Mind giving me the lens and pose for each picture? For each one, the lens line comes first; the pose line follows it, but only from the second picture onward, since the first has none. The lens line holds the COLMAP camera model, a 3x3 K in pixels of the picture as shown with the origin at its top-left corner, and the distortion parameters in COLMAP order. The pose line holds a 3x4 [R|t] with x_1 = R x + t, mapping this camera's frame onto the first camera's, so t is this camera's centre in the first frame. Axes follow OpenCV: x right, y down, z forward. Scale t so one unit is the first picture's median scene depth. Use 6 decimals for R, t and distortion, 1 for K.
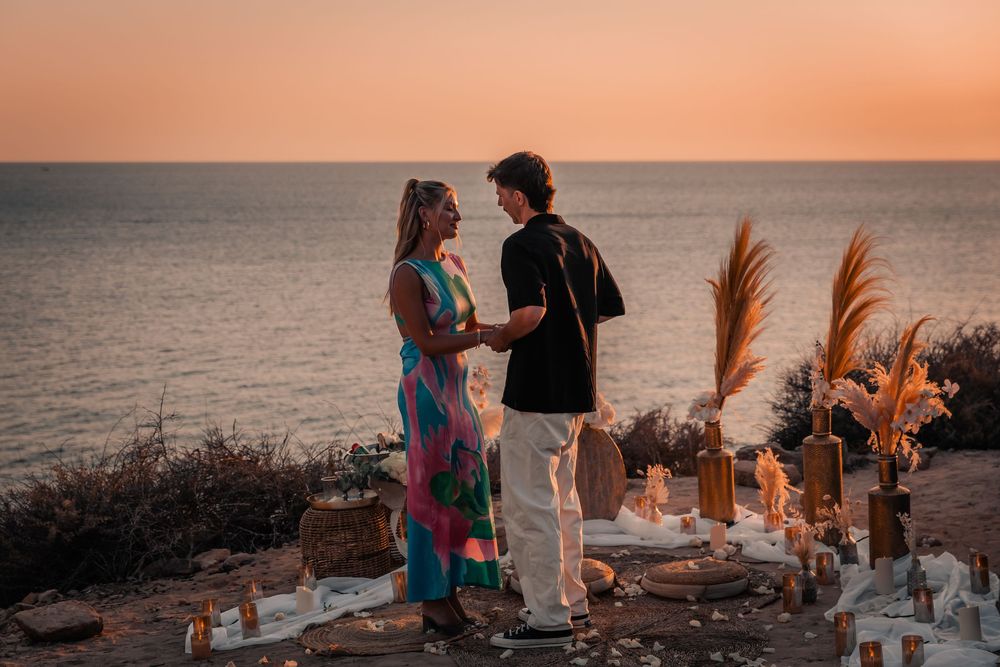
lens RADIAL K [[1912.0, 0, 463.2], [0, 1912.0, 371.6], [0, 0, 1]] dist [0.033533, 0.000000]
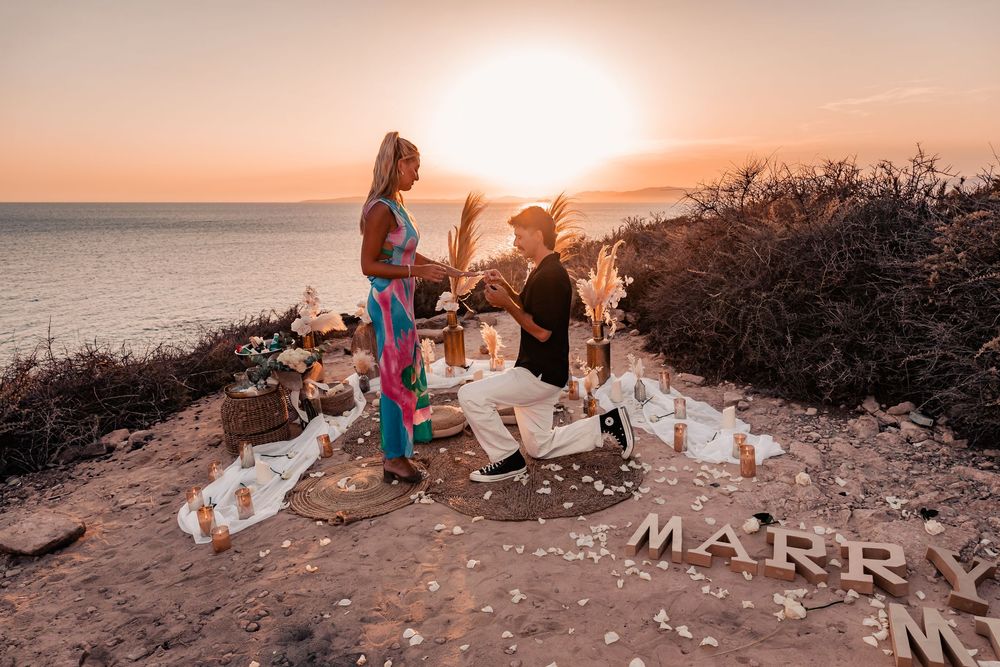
lens RADIAL K [[681.2, 0, 497.5], [0, 681.2, 325.2], [0, 0, 1]] dist [-0.003805, 0.002299]
pose [[0.836017, -0.093907, 0.540607, -0.193167], [0.062844, 0.995150, 0.075680, -0.005530], [-0.545092, -0.029296, 0.837864, 0.527933]]
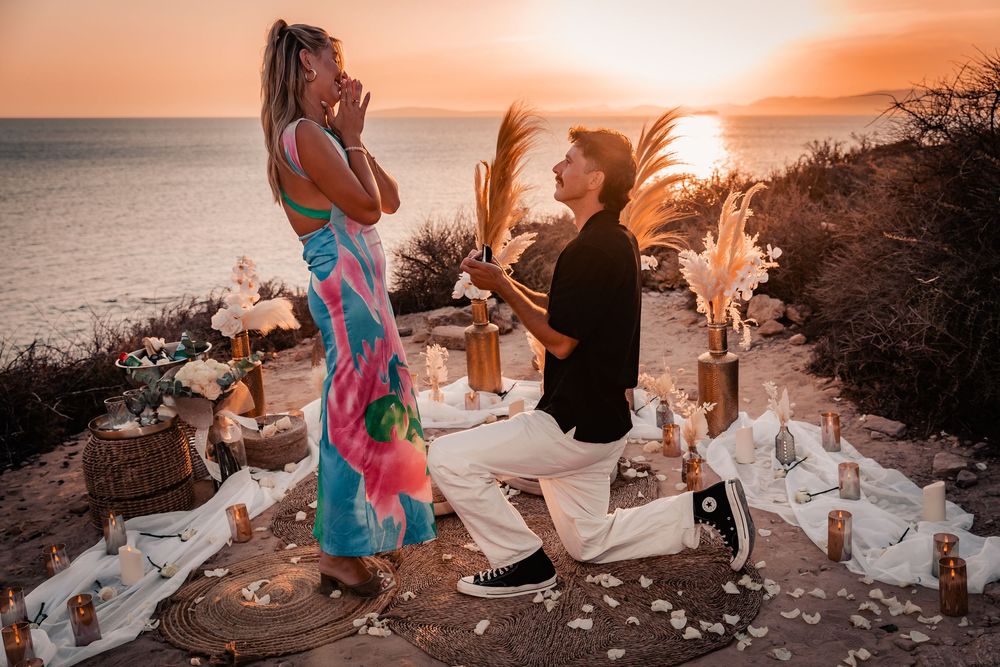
lens RADIAL K [[1081.4, 0, 497.3], [0, 1081.4, 316.9], [0, 0, 1]] dist [-0.015568, 0.000000]
pose [[0.894223, -0.081420, 0.440154, -0.137318], [0.053676, 0.995727, 0.075142, -0.008769], [-0.444391, -0.043568, 0.894773, 0.537092]]
